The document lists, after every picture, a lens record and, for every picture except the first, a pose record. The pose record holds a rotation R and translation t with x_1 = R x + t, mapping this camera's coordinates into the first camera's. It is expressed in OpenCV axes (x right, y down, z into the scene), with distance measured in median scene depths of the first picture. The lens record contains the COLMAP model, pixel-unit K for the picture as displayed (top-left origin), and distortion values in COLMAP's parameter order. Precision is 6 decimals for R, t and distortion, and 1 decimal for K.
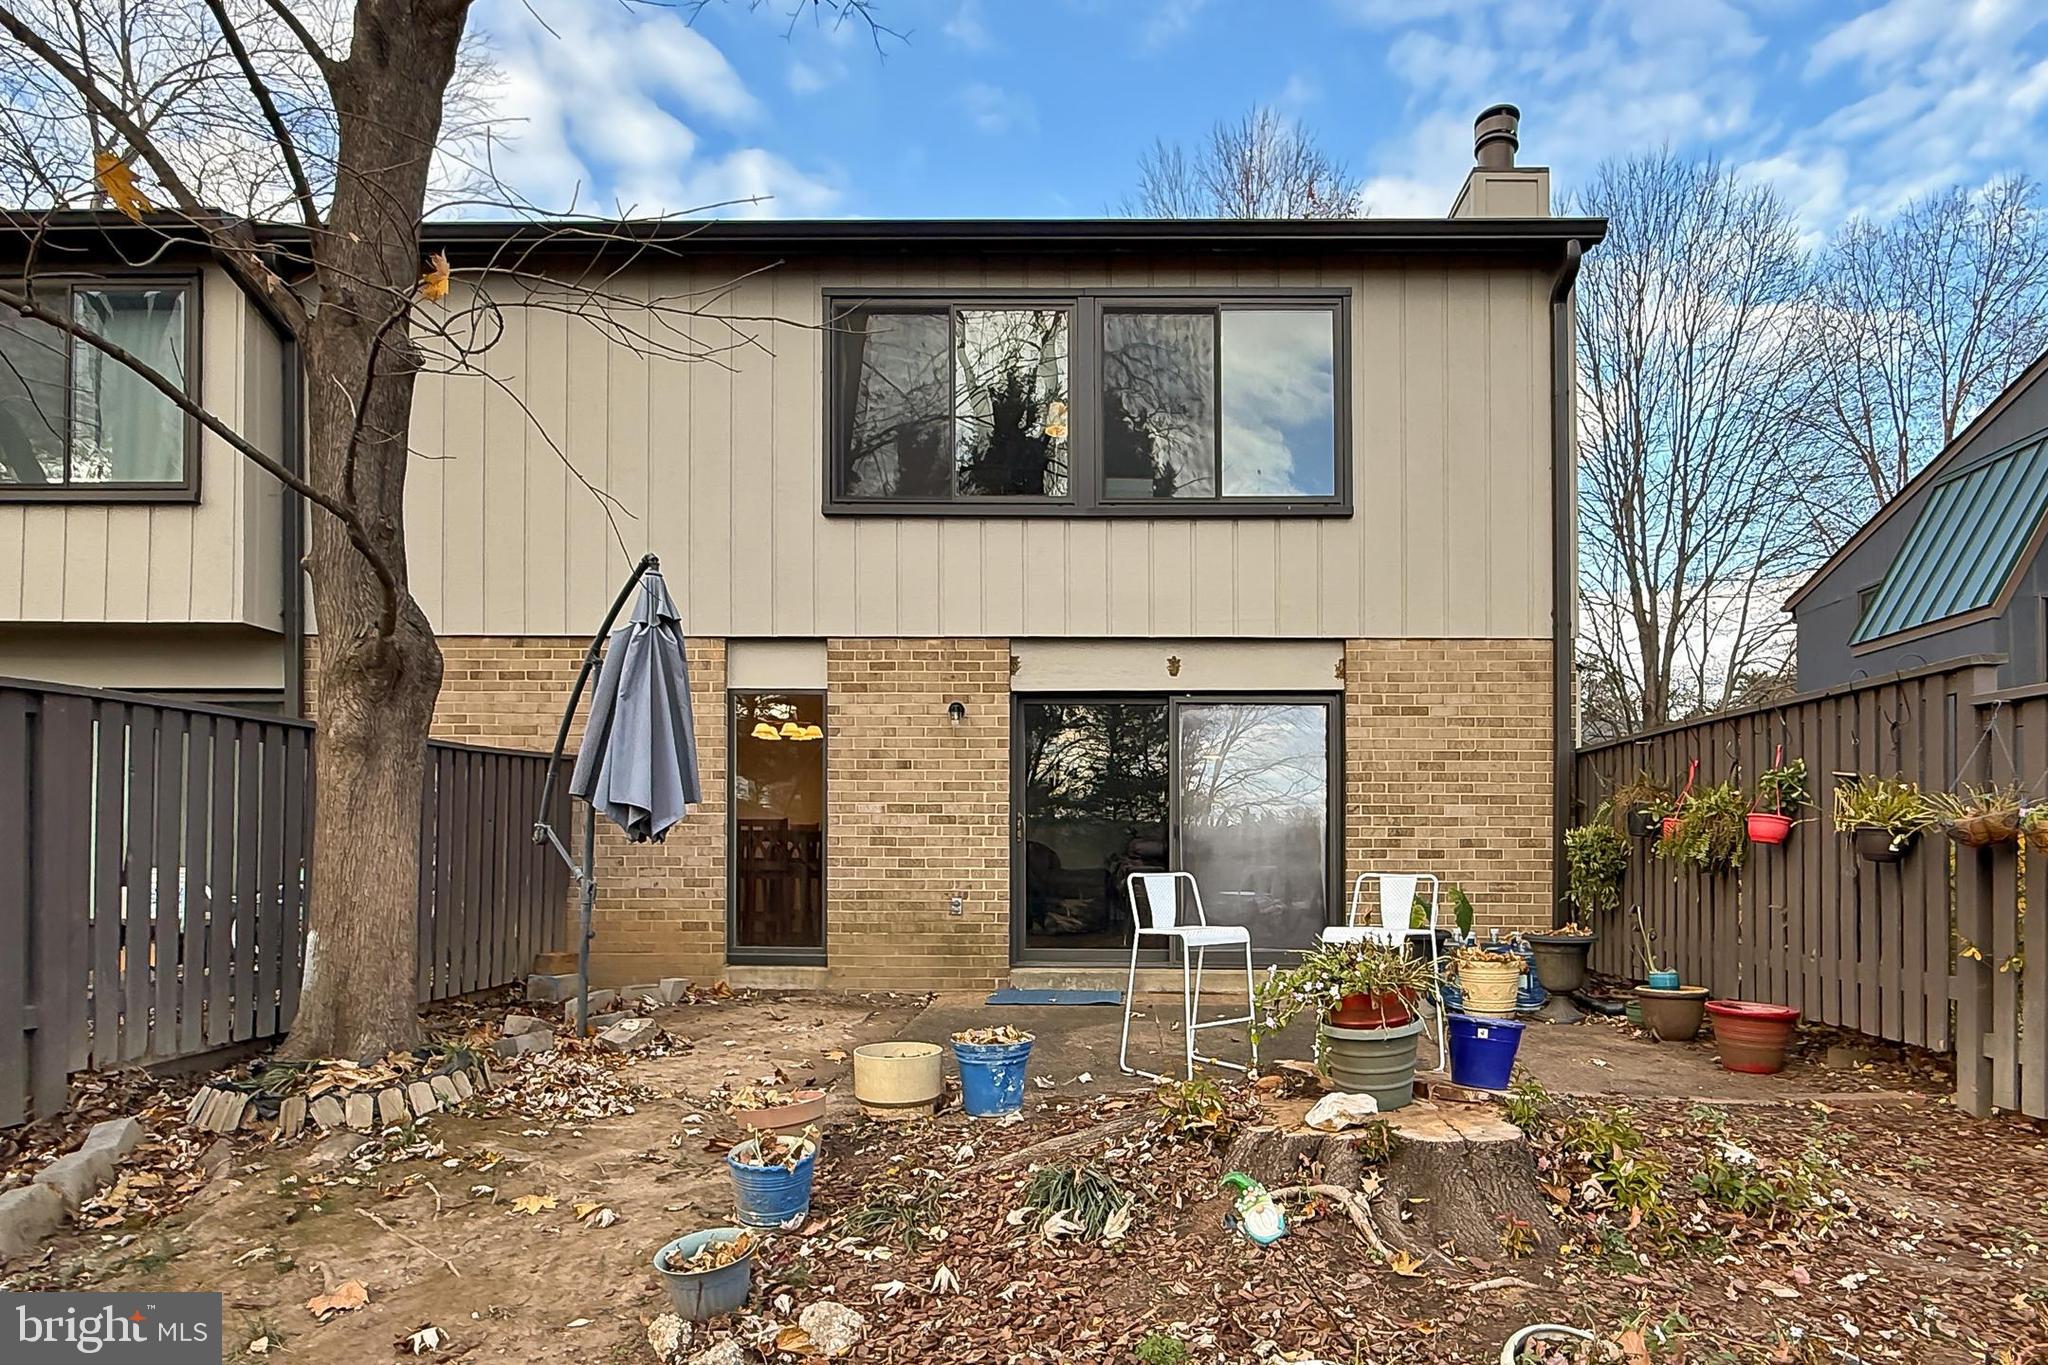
lens RADIAL K [[958.1, 0, 1023.3], [0, 958.1, 803.2], [0, 0, 1]] dist [-0.001280, 0.000184]
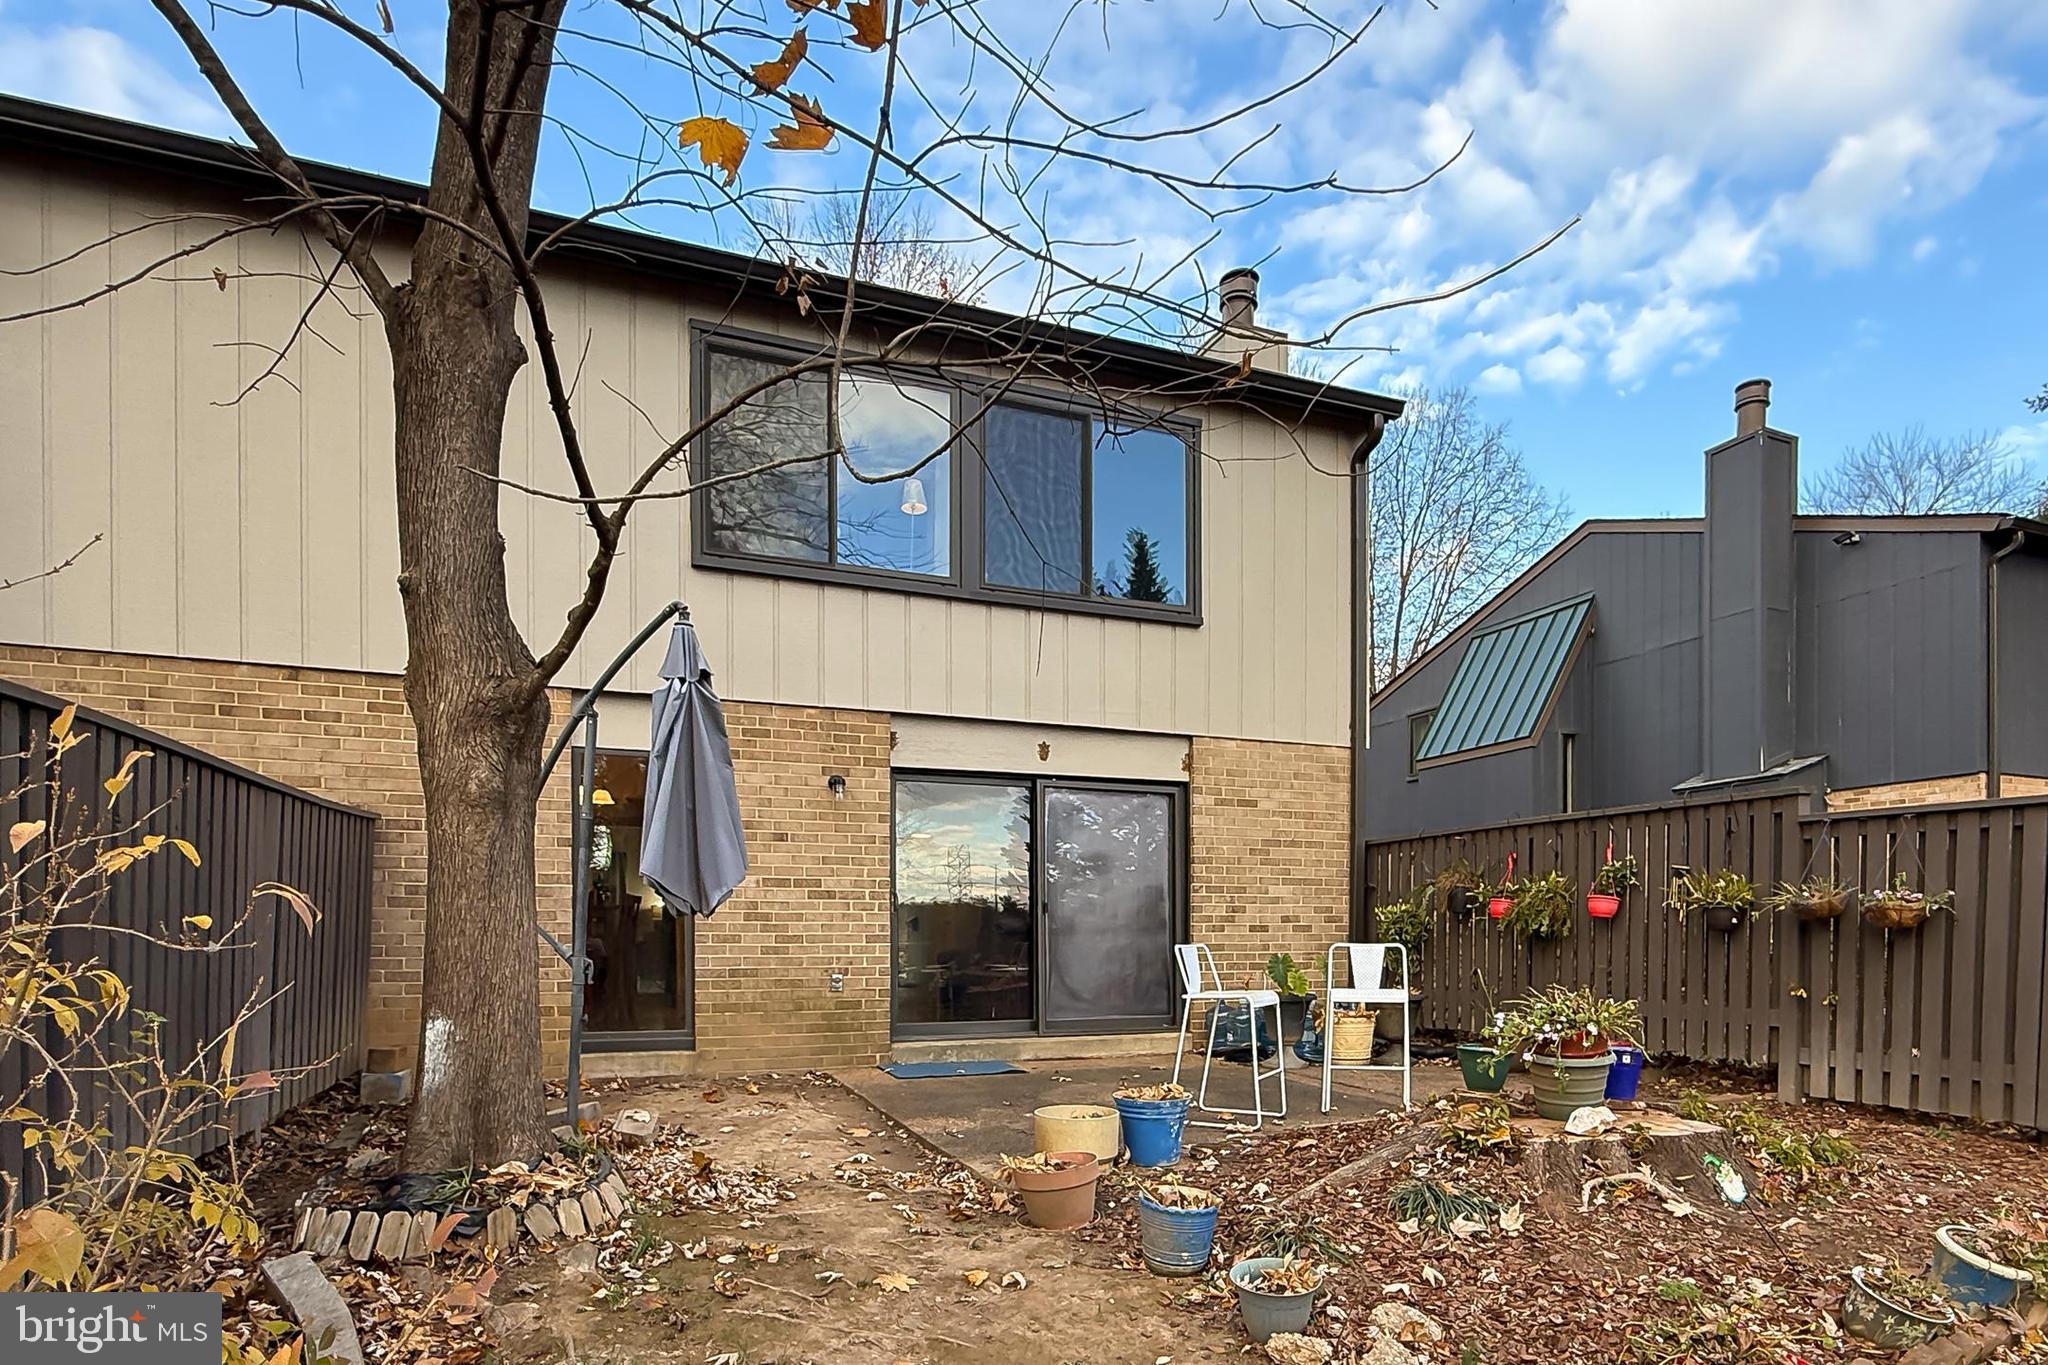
lens RADIAL K [[956.2, 0, 1028.3], [0, 956.2, 897.5], [0, 0, 1]] dist [-0.001609, -0.000285]
pose [[0.941867, 0.008182, 0.335887, -0.215438], [-0.014186, 0.999780, 0.015425, 0.002208], [-0.335687, -0.019293, 0.941776, 0.011778]]
